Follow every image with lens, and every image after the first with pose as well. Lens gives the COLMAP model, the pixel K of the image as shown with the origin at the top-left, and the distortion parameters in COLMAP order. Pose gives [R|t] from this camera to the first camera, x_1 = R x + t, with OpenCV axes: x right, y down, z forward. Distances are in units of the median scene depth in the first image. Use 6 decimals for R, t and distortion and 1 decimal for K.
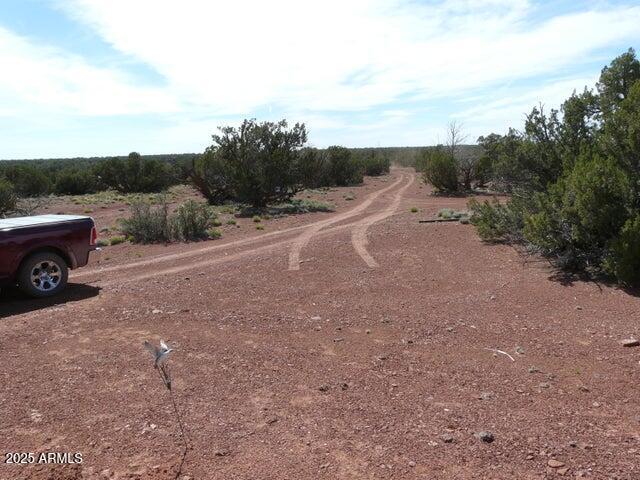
lens RADIAL K [[526.6, 0, 317.6], [0, 526.6, 237.8], [0, 0, 1]] dist [-0.081204, 0.093705]
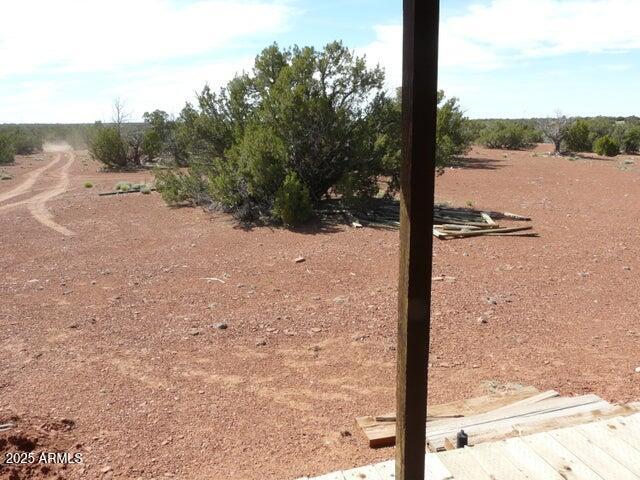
lens RADIAL K [[526.6, 0, 317.6], [0, 526.6, 237.8], [0, 0, 1]] dist [-0.081204, 0.093705]
pose [[0.811488, -0.097012, 0.576261, -0.081750], [0.073506, 0.995237, 0.064035, 0.030062], [-0.579728, -0.009605, 0.814753, -0.087039]]
